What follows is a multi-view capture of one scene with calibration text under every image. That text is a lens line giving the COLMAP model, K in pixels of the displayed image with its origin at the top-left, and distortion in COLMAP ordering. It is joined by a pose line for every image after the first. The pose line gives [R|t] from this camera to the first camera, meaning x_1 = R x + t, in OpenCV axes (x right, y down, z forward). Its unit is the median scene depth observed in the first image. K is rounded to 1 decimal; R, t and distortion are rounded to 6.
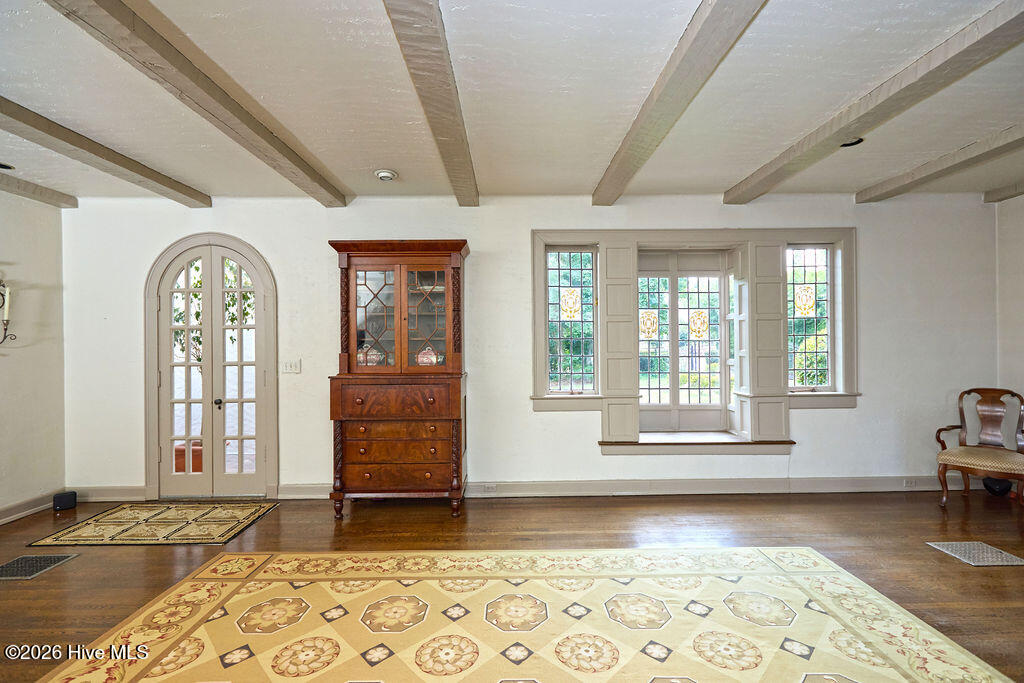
lens RADIAL K [[469.1, 0, 512.0], [0, 469.1, 341.5], [0, 0, 1]] dist [-0.001568, -0.000326]
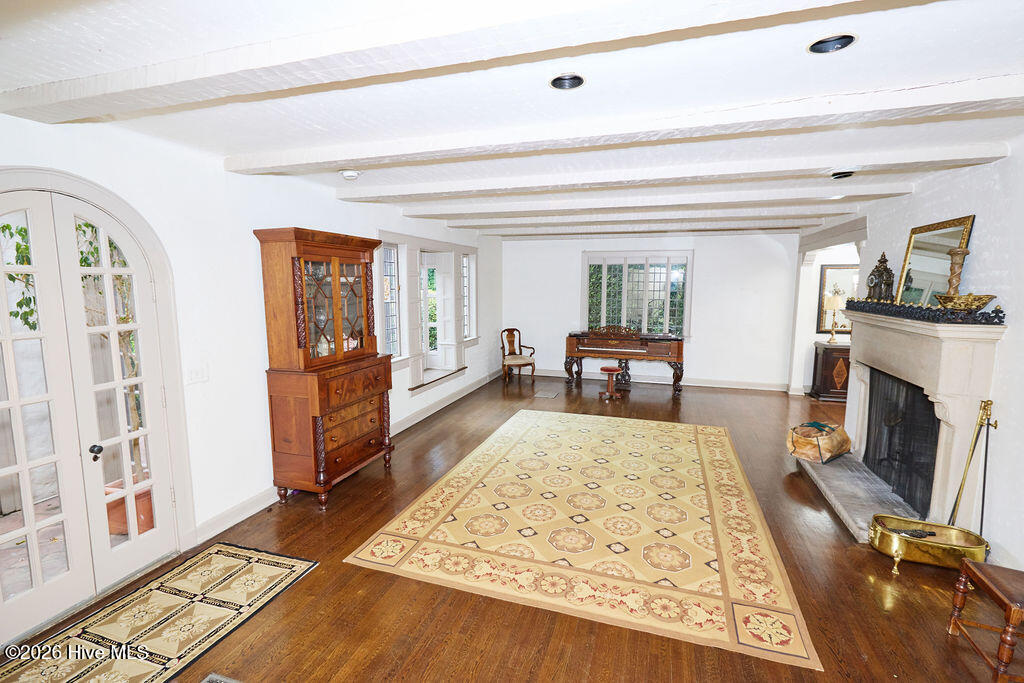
lens RADIAL K [[468.0, 0, 512.0], [0, 468.0, 347.2], [0, 0, 1]] dist [-0.002088, -0.000088]
pose [[0.316071, -0.120009, 0.941115, -1.241727], [-0.009123, 0.991537, 0.129503, -0.114727], [-0.948692, -0.049518, 0.312301, 0.337304]]
